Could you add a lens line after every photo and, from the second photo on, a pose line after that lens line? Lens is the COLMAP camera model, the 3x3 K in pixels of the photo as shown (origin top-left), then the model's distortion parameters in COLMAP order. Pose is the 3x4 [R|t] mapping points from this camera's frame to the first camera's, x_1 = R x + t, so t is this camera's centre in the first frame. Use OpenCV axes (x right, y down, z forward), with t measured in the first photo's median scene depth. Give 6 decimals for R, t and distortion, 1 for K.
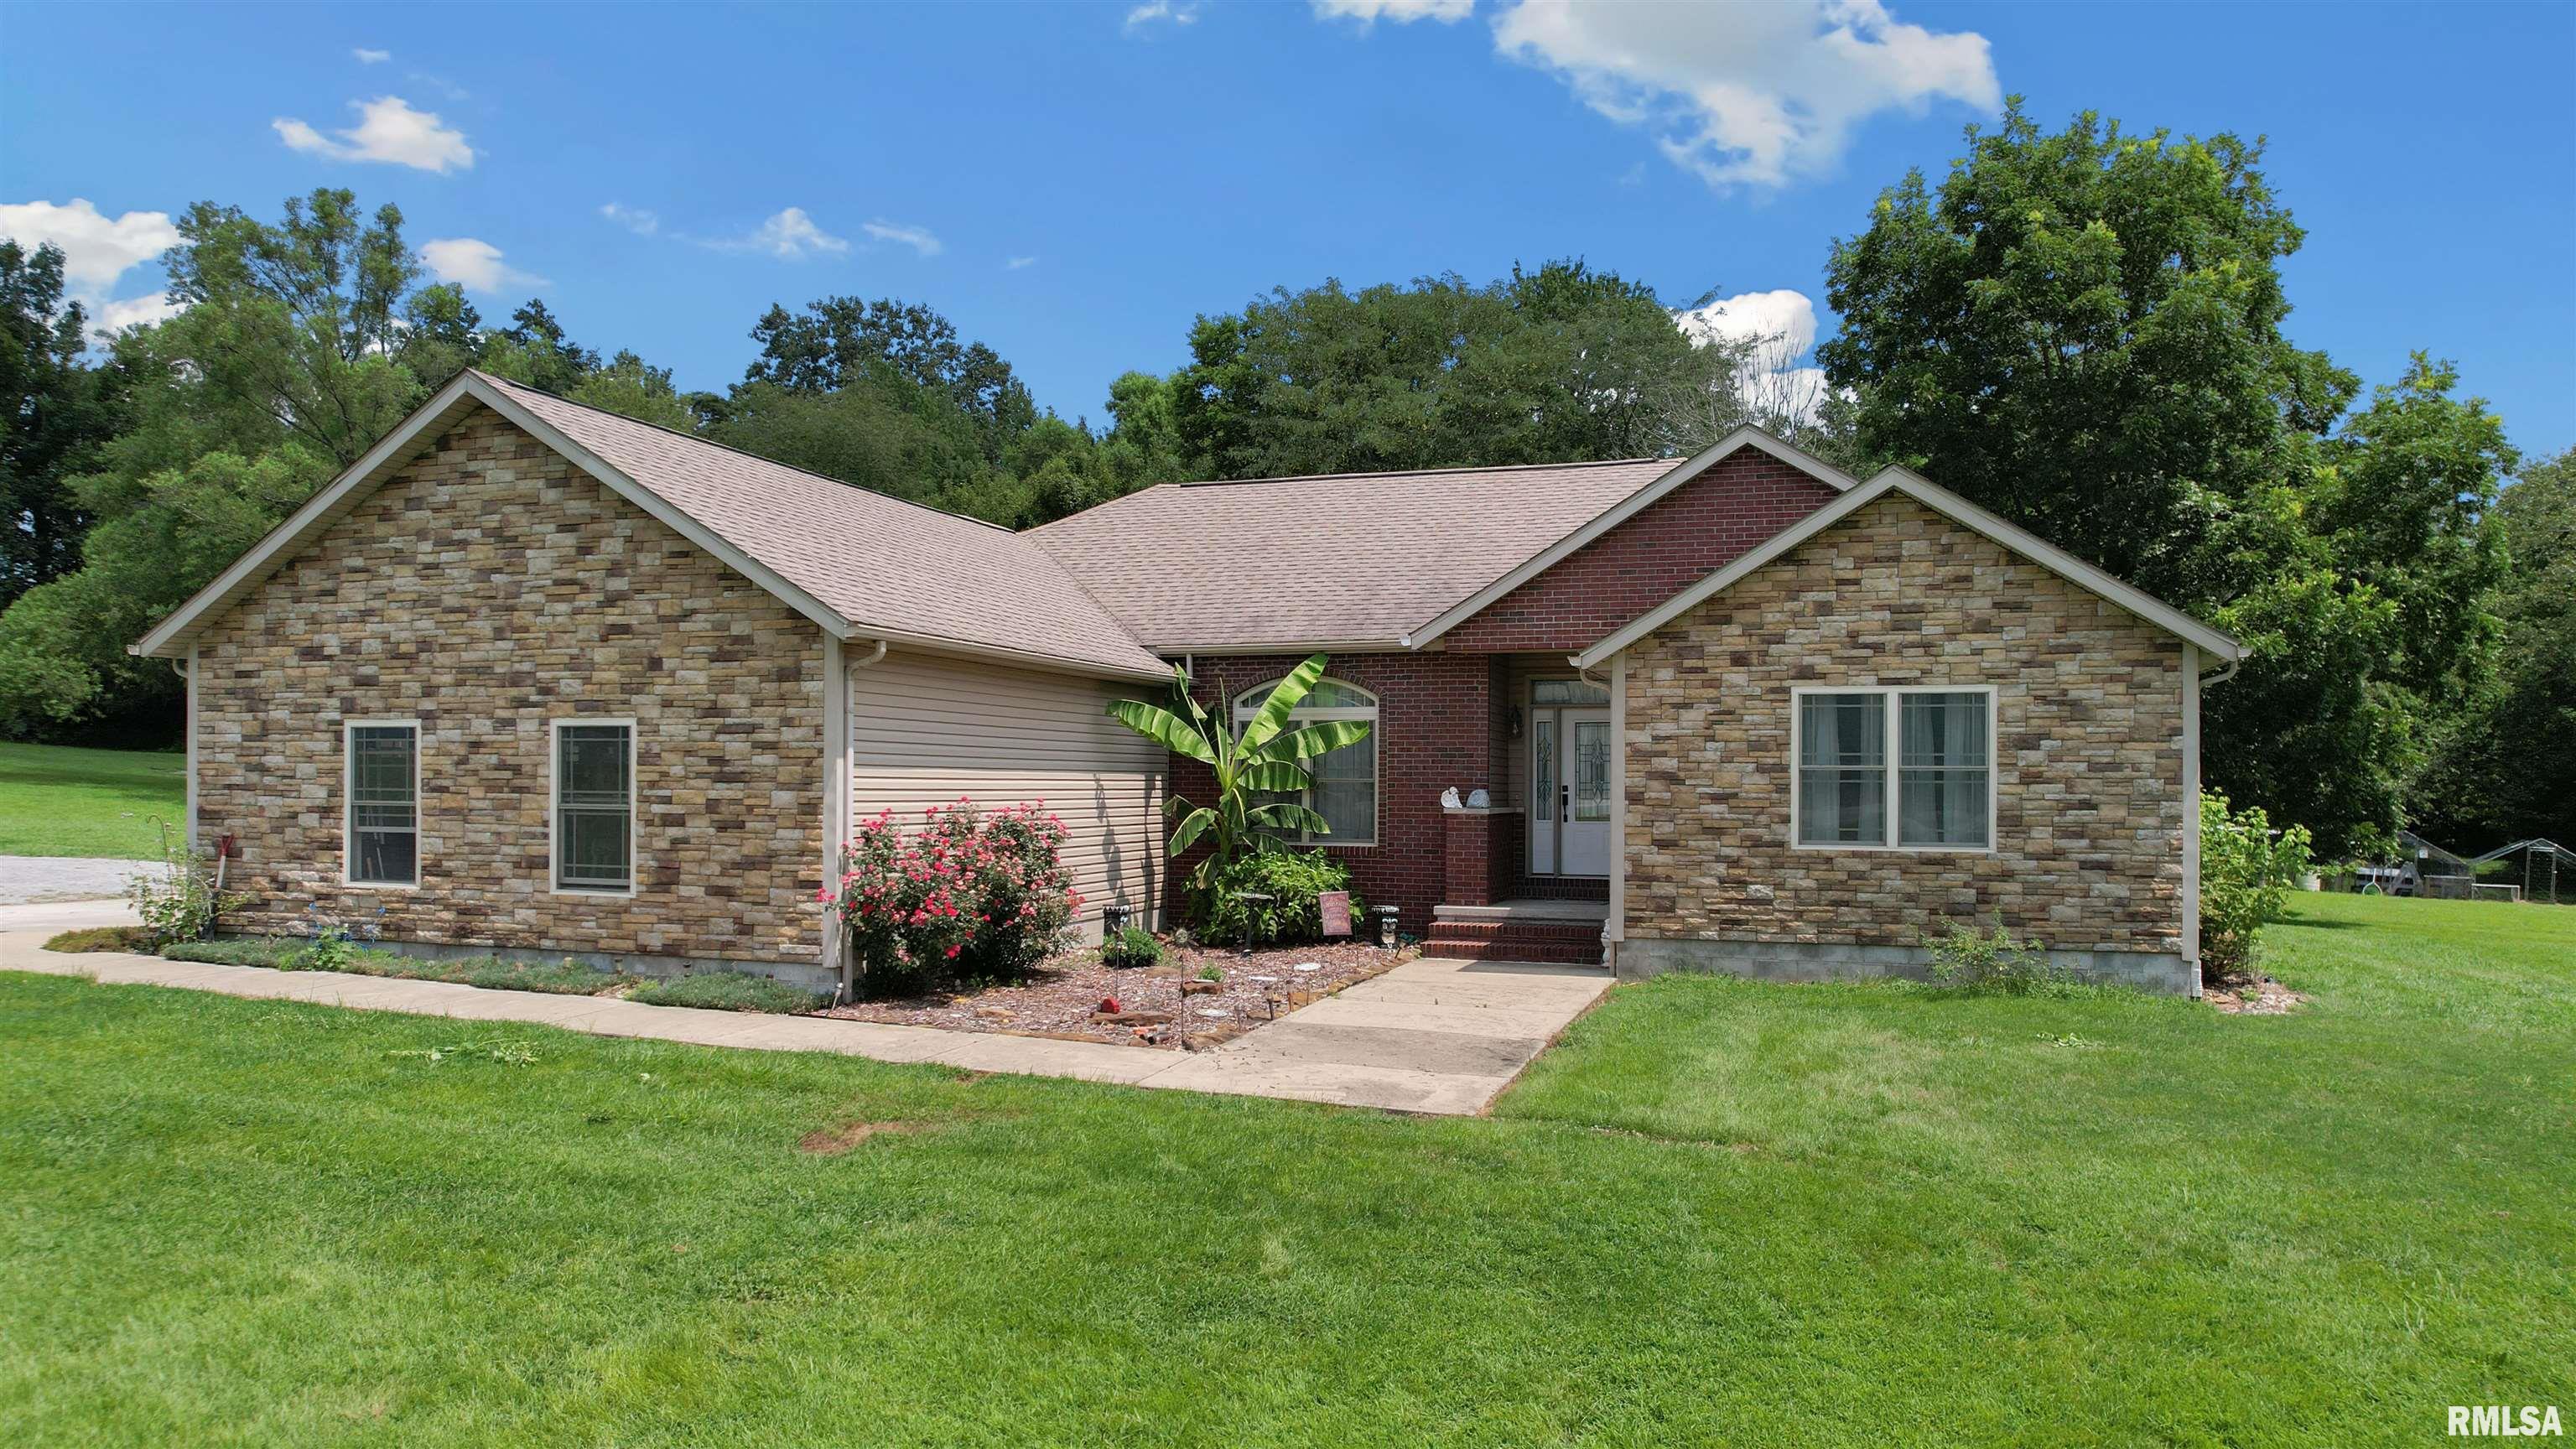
lens RADIAL K [[1602.3, 0, 1276.8], [0, 1602.3, 748.7], [0, 0, 1]] dist [-0.023343, 0.026981]
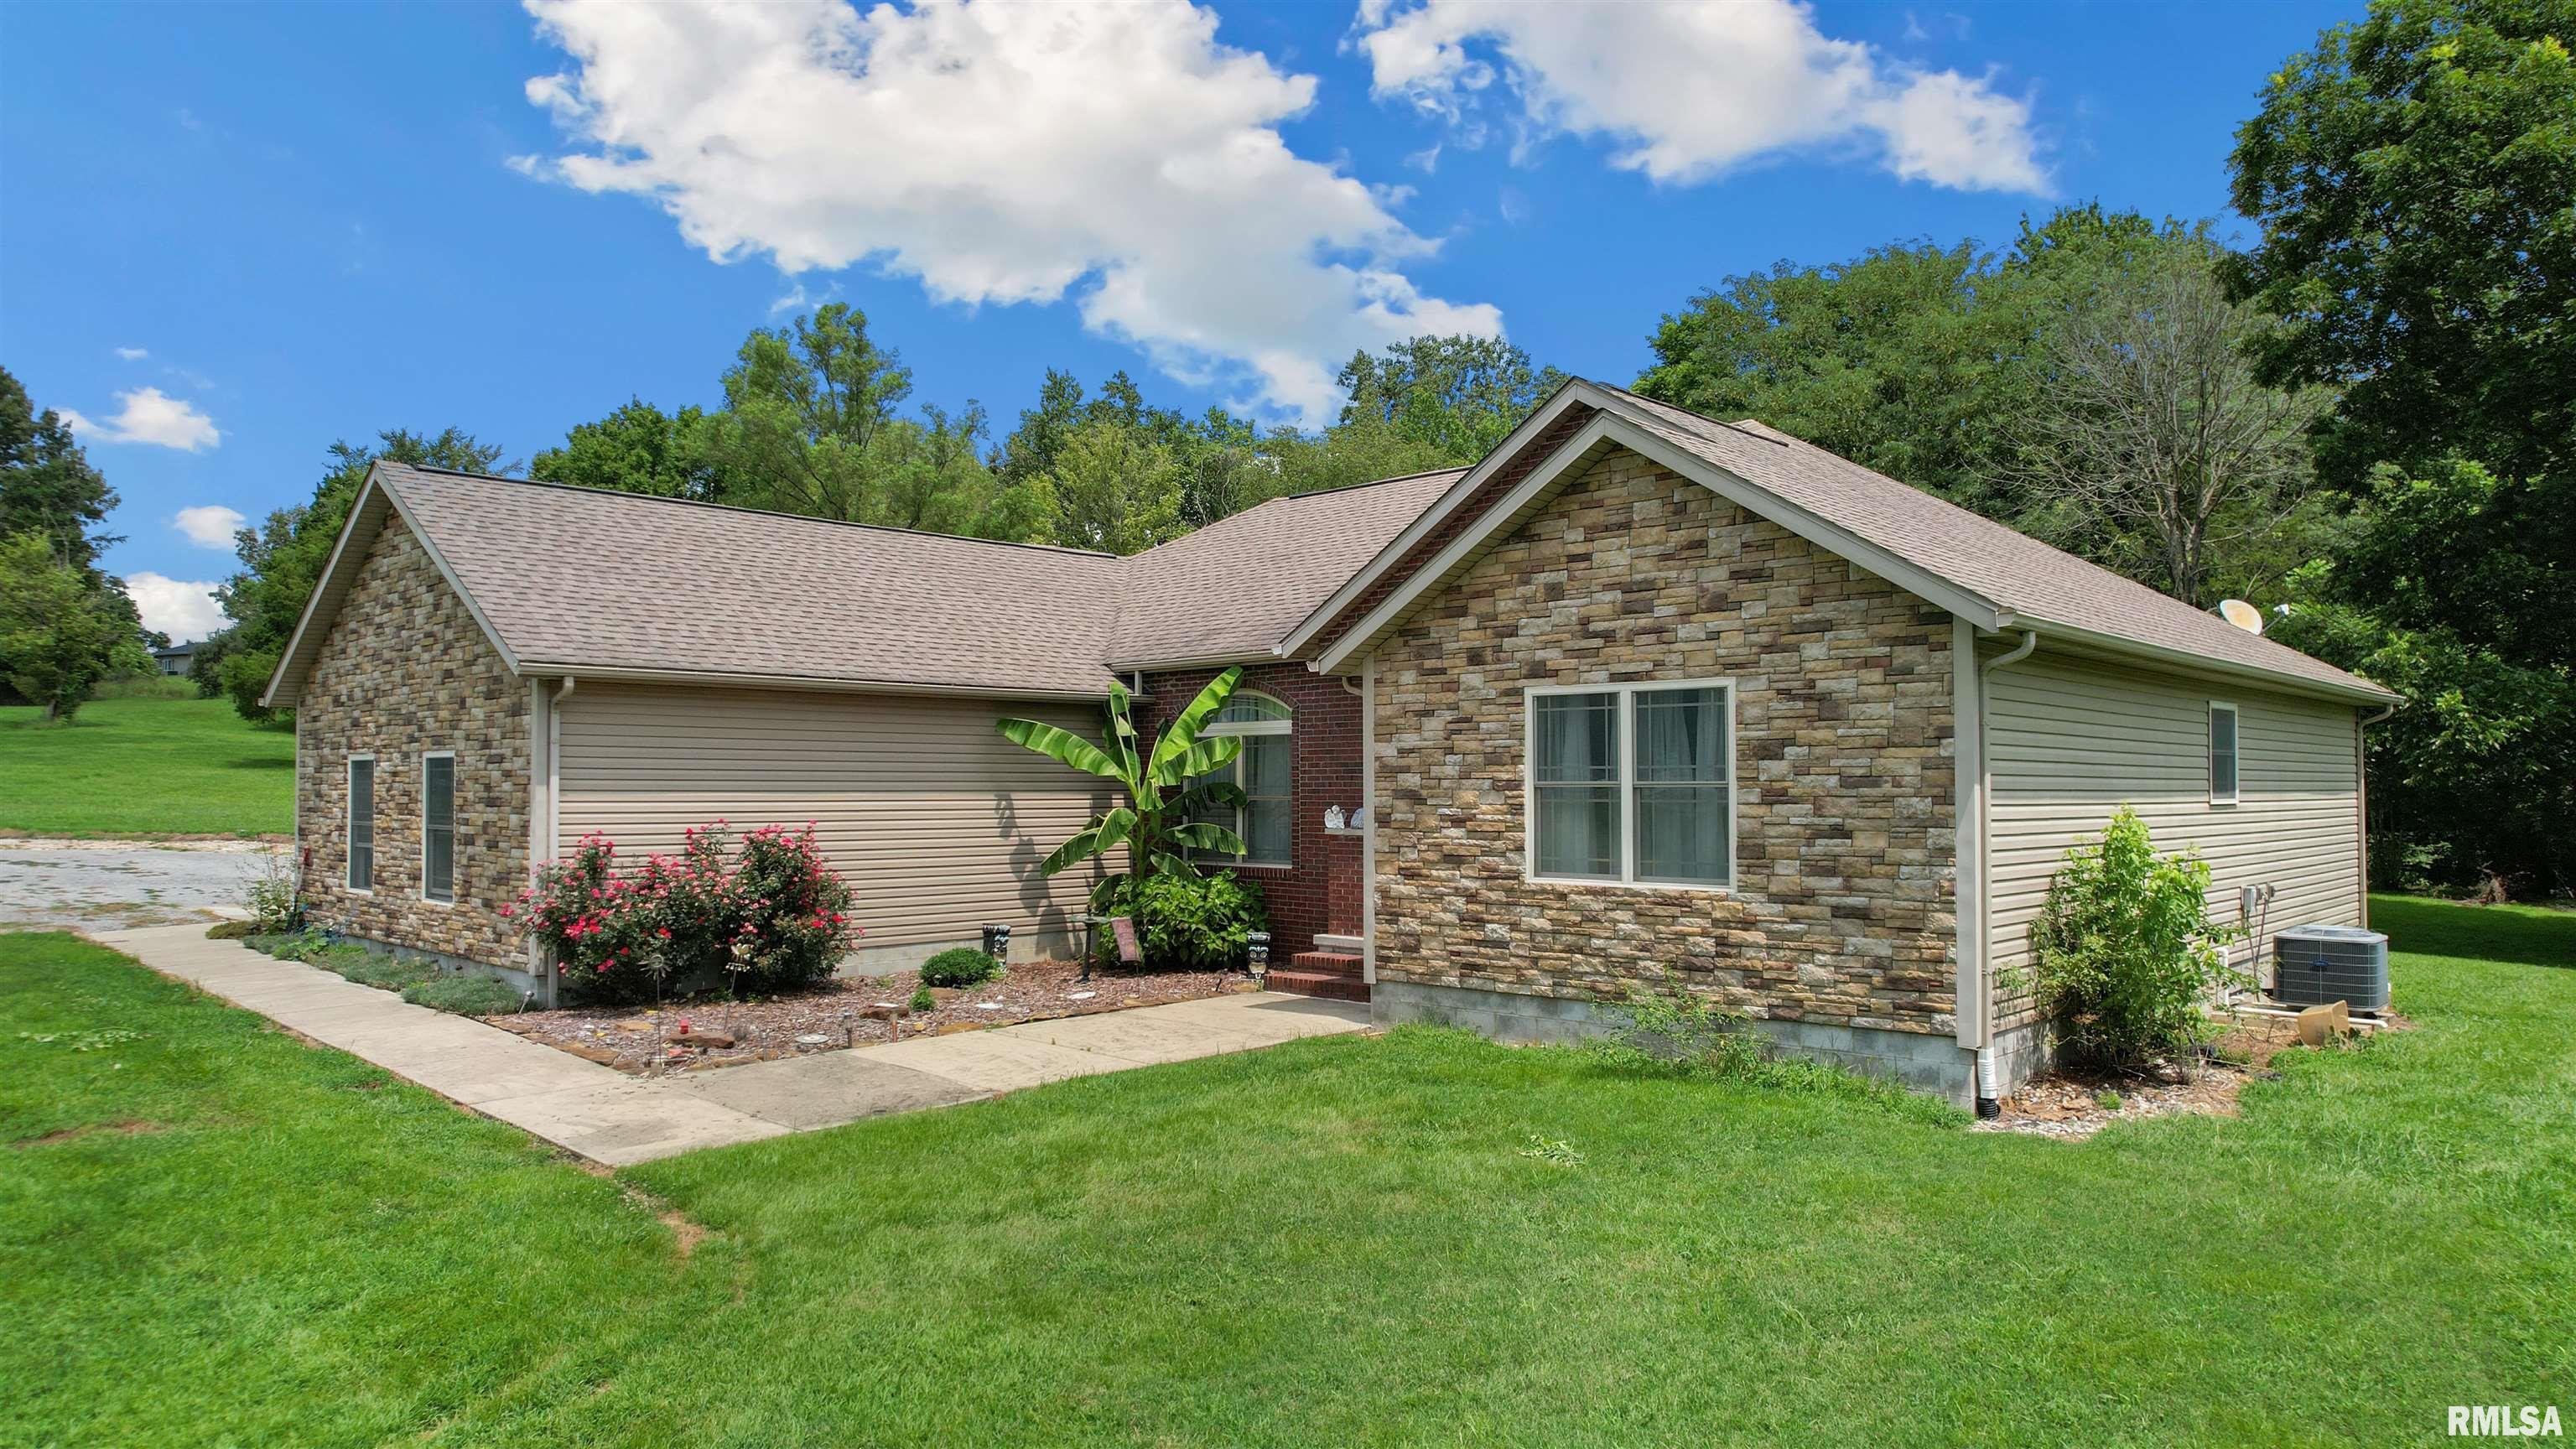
lens RADIAL K [[1602.3, 0, 1245.9], [0, 1602.3, 721.0], [0, 0, 1]] dist [-0.023343, 0.026981]
pose [[0.902344, -0.024955, -0.430294, 0.558118], [0.014807, 0.999528, -0.026917, -0.000826], [0.430762, 0.017917, 0.902287, 0.187611]]
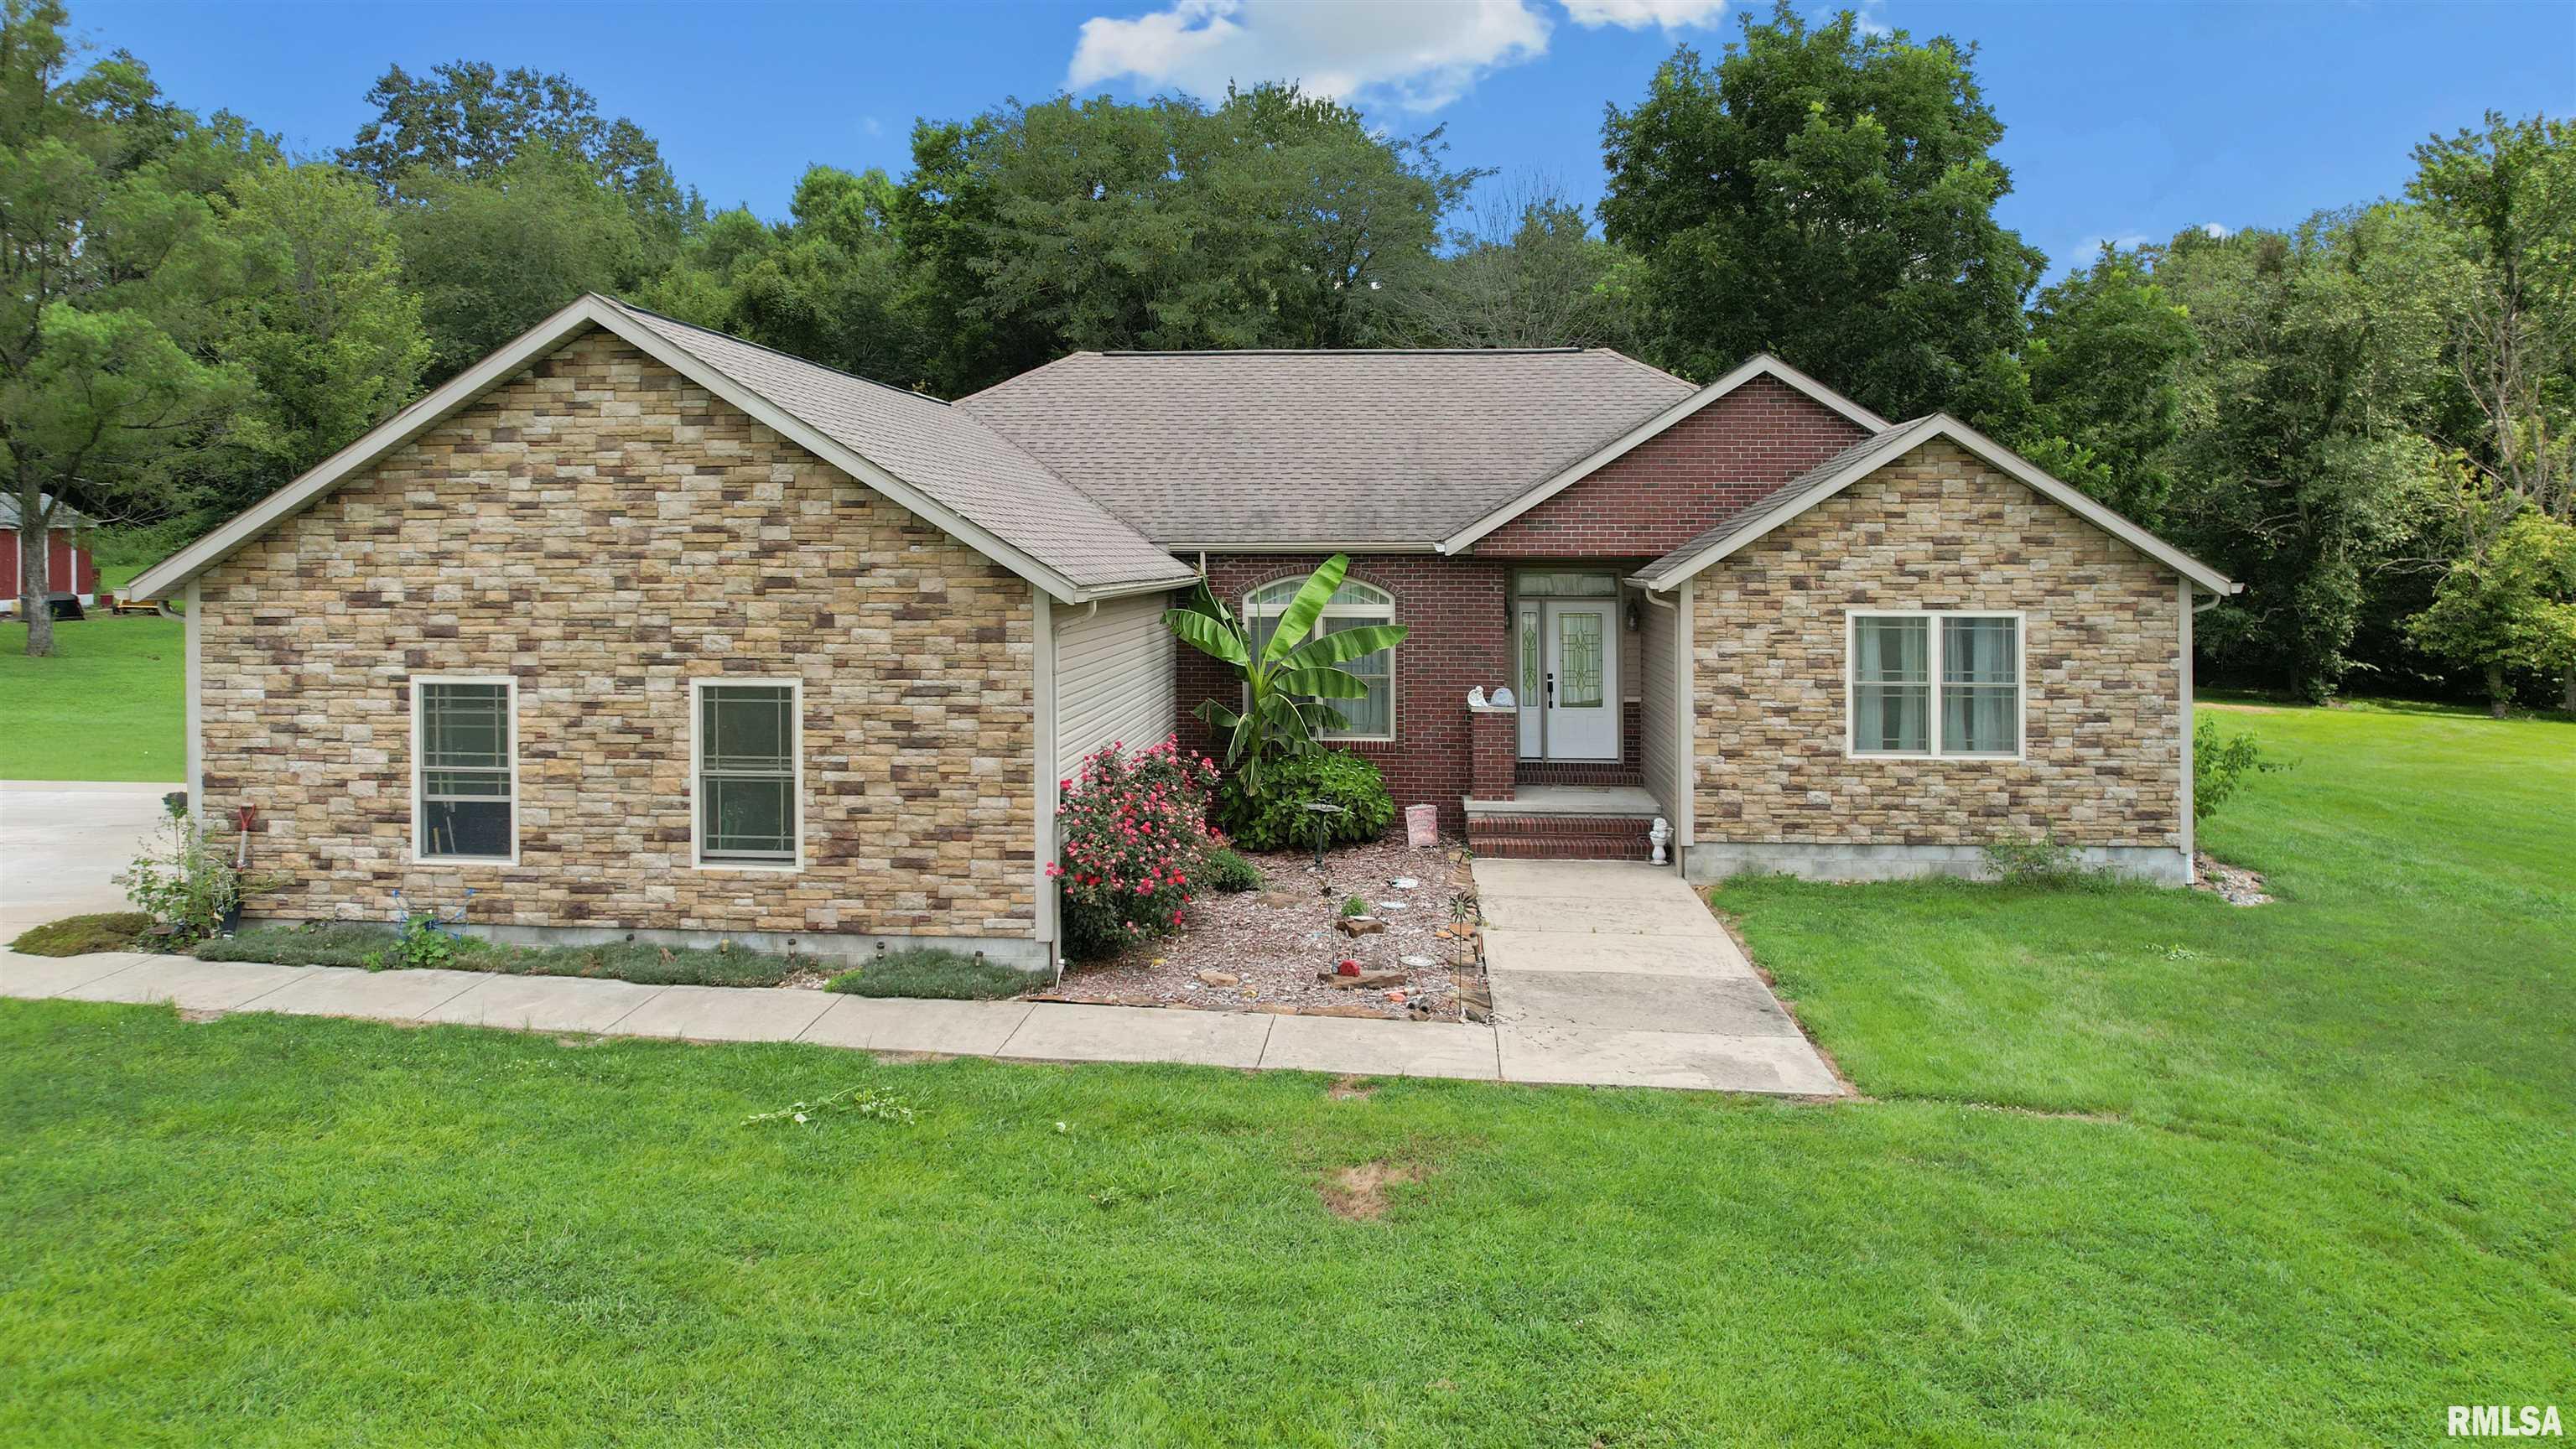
lens RADIAL K [[1602.3, 0, 1257.3], [0, 1602.3, 551.7], [0, 0, 1]] dist [-0.023343, 0.026981]
pose [[0.973354, -0.005659, 0.229237, -0.324792], [0.002423, 0.999893, 0.014397, -0.096556], [-0.229294, -0.013458, 0.973264, 0.031196]]
